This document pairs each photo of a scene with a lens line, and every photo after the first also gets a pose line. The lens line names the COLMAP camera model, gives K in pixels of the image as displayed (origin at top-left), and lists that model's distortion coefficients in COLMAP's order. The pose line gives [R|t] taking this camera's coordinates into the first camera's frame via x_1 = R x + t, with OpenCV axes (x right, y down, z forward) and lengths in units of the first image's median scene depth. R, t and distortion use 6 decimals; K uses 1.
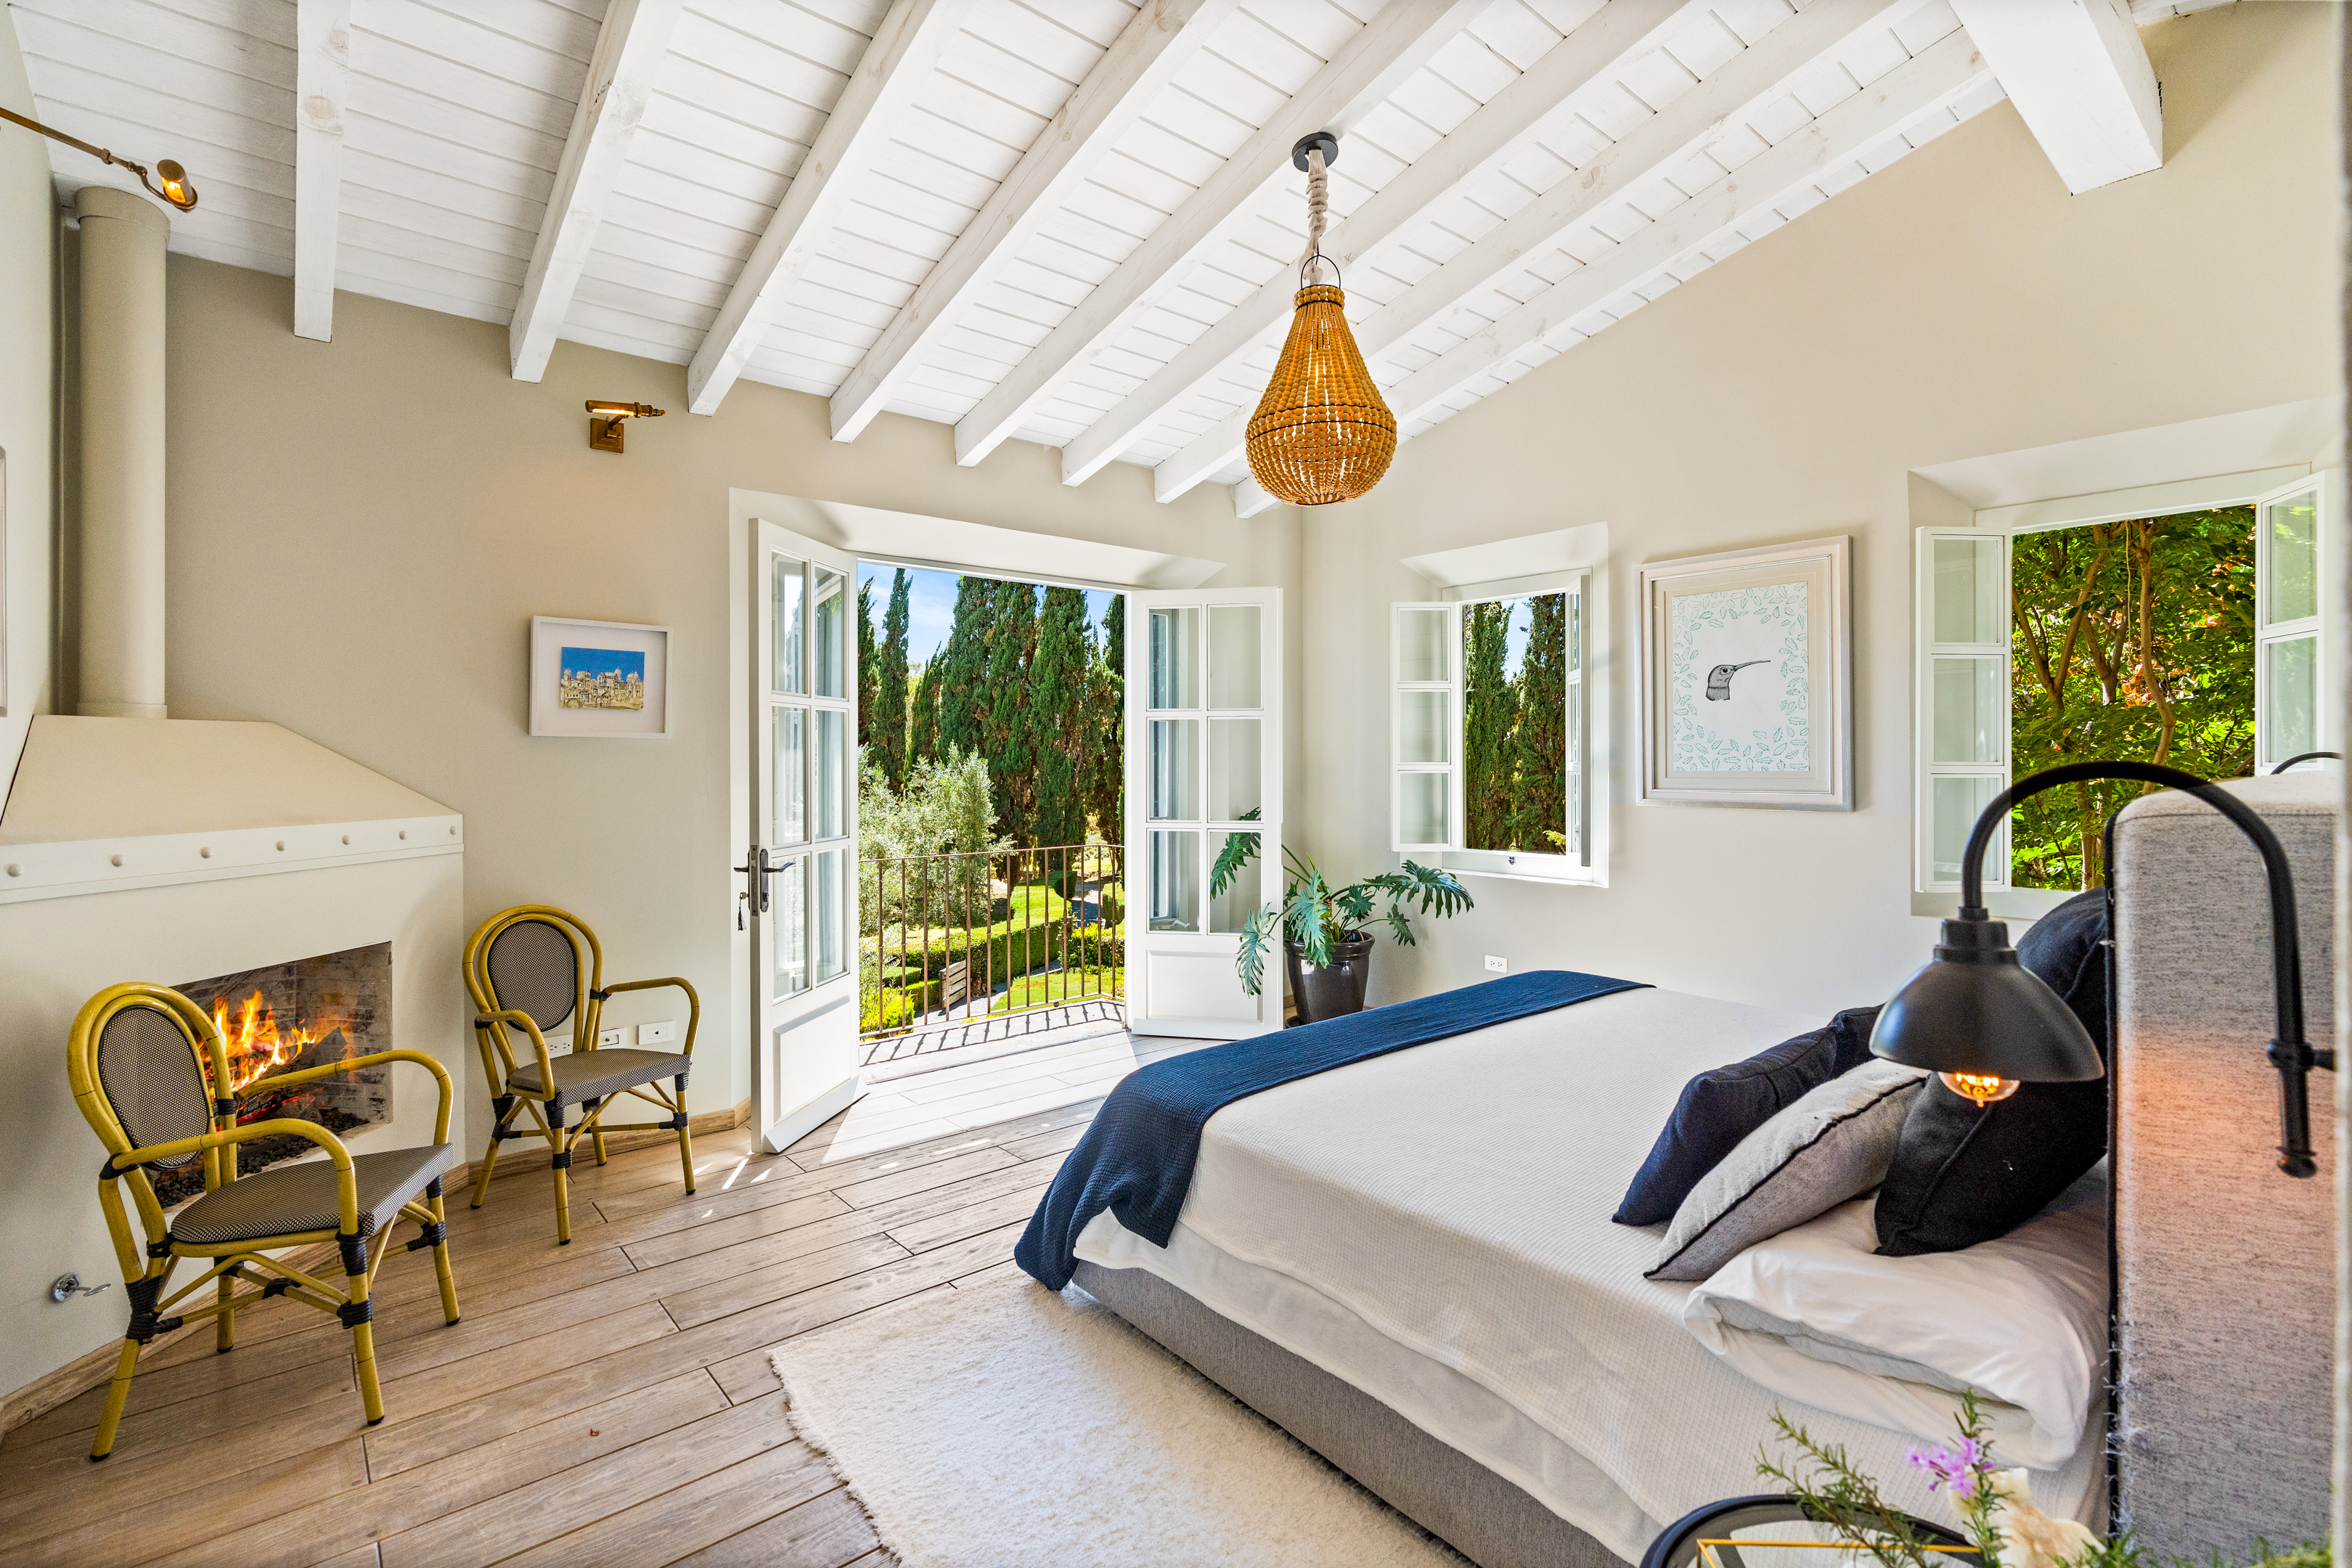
lens RADIAL K [[1062.6, 0, 1167.0], [0, 1062.6, 765.6], [0, 0, 1]] dist [-0.002157, -0.000223]
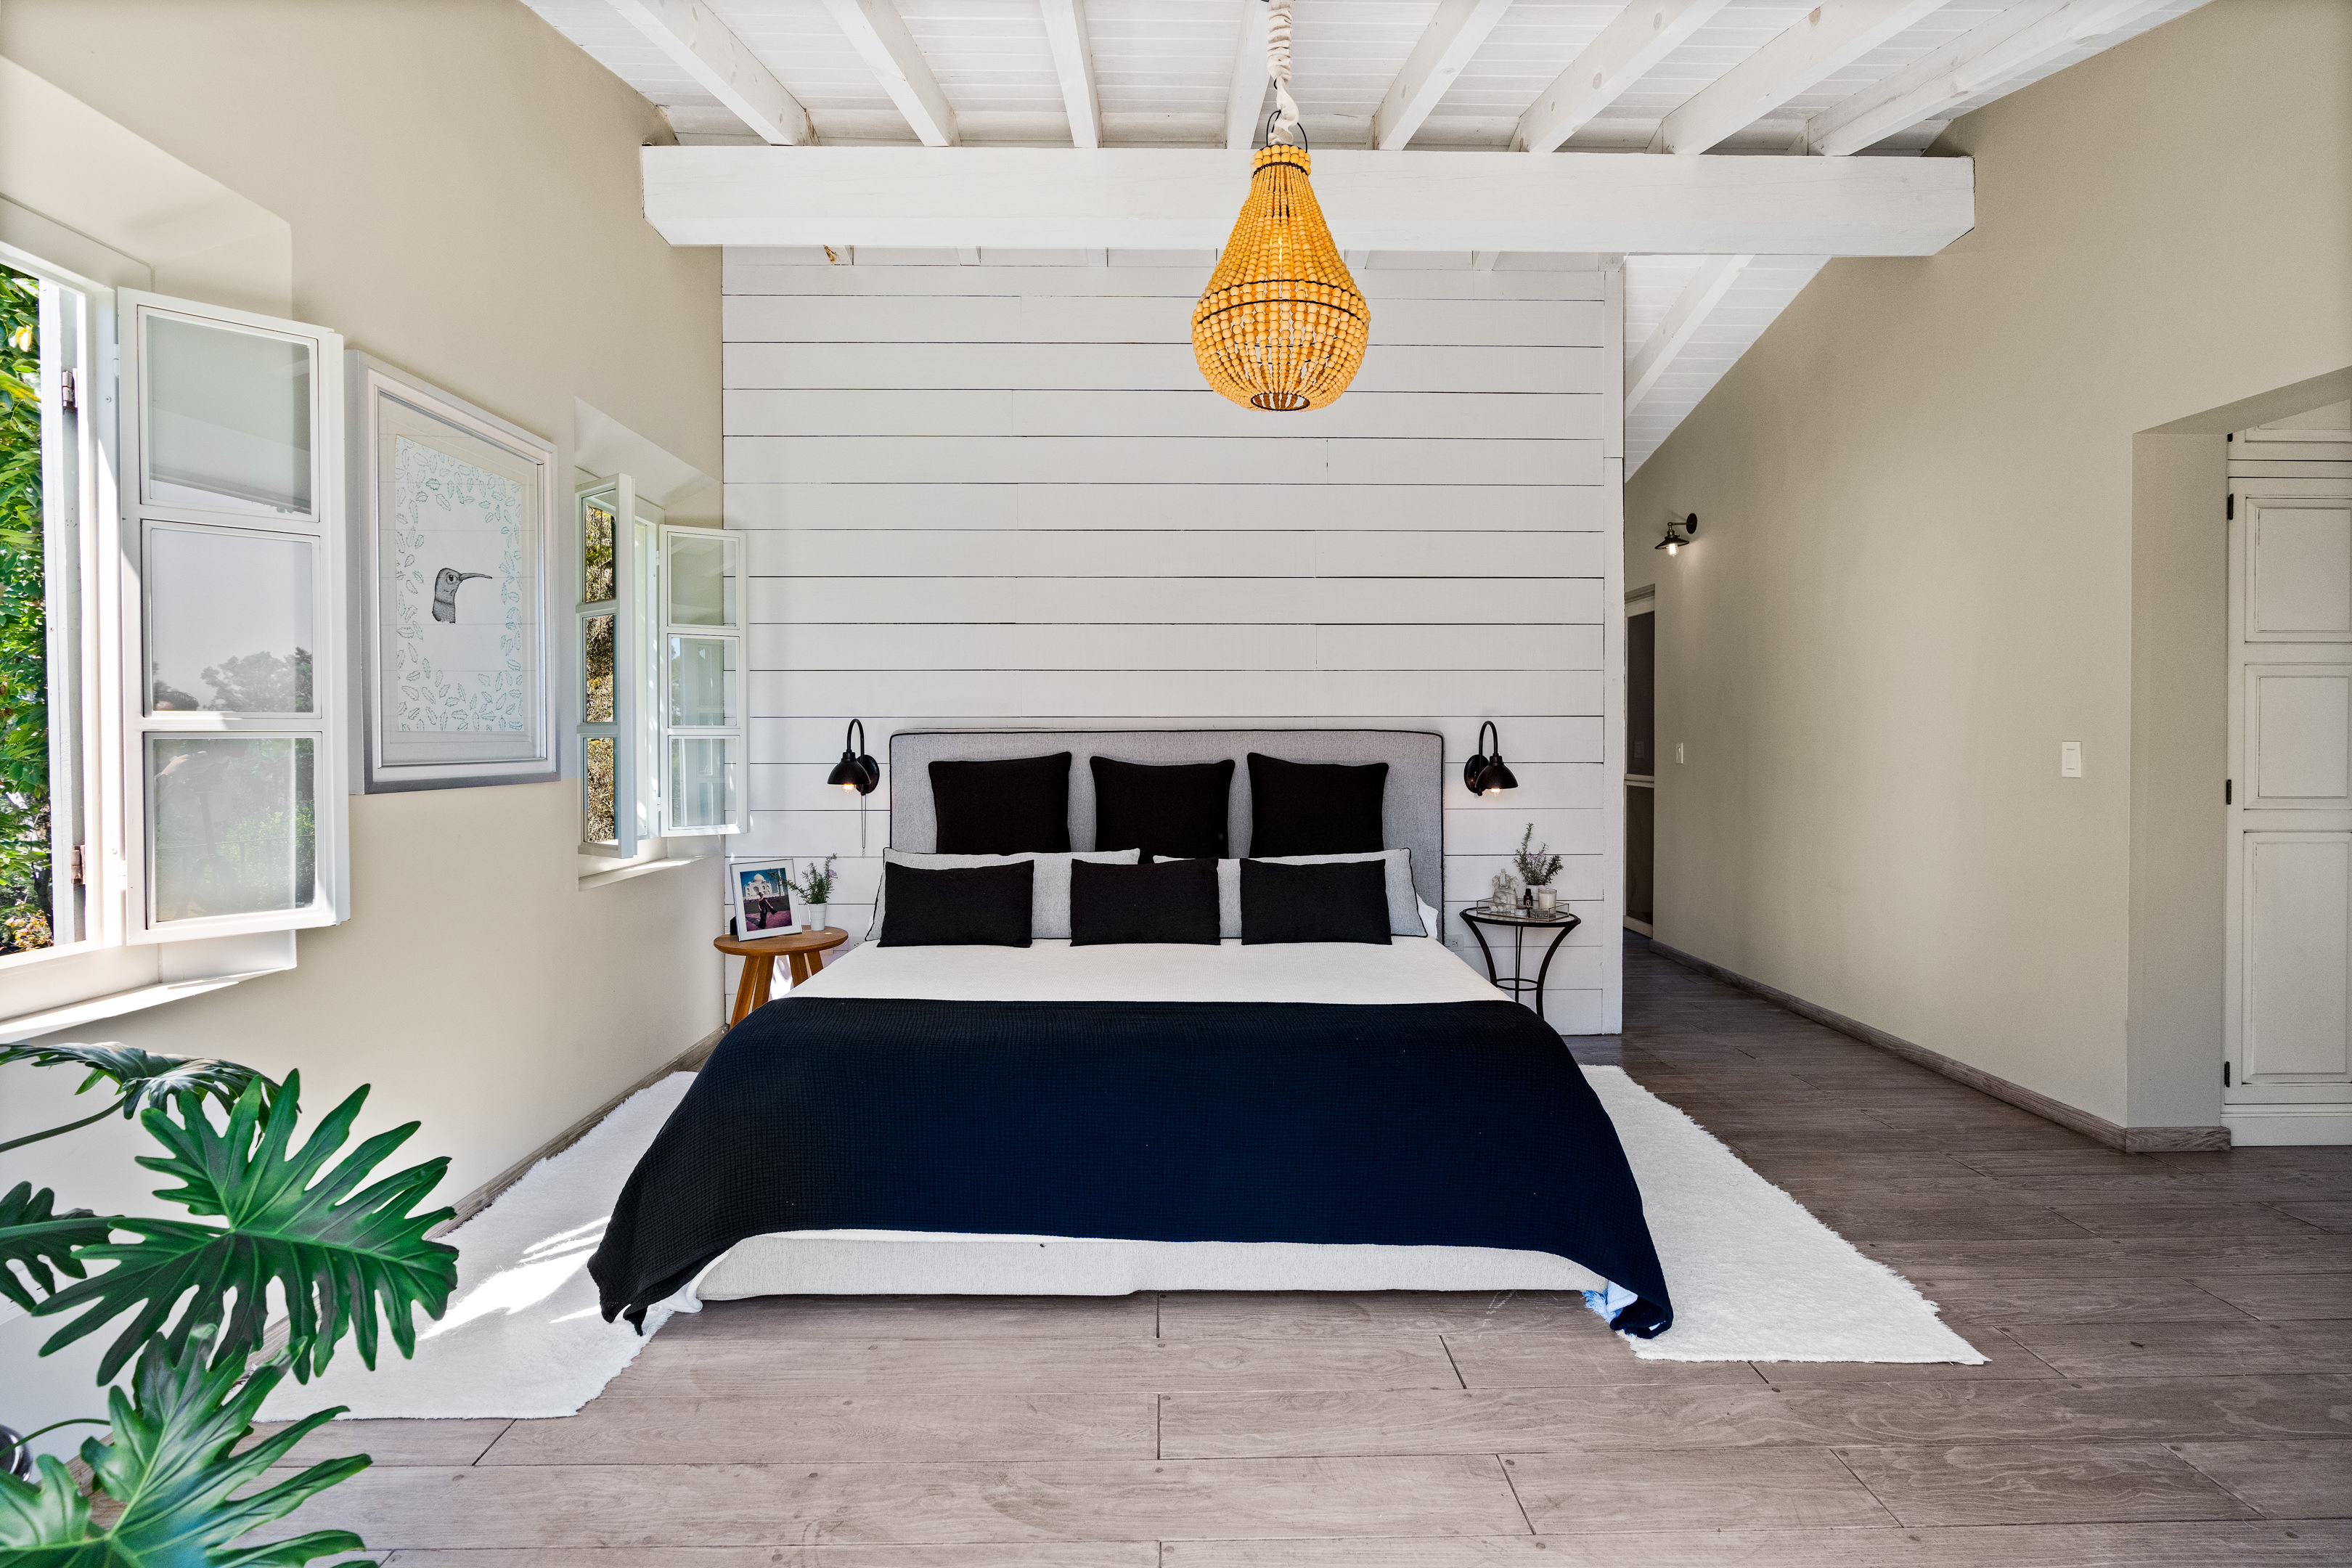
lens RADIAL K [[1062.6, 0, 1172.1], [0, 1062.6, 763.6], [0, 0, 1]] dist [-0.002157, -0.000223]
pose [[-0.772006, -0.012276, 0.635497, -0.234000], [0.005125, 0.999661, 0.025537, 0.010624], [-0.635595, 0.022972, -0.771681, 1.219407]]
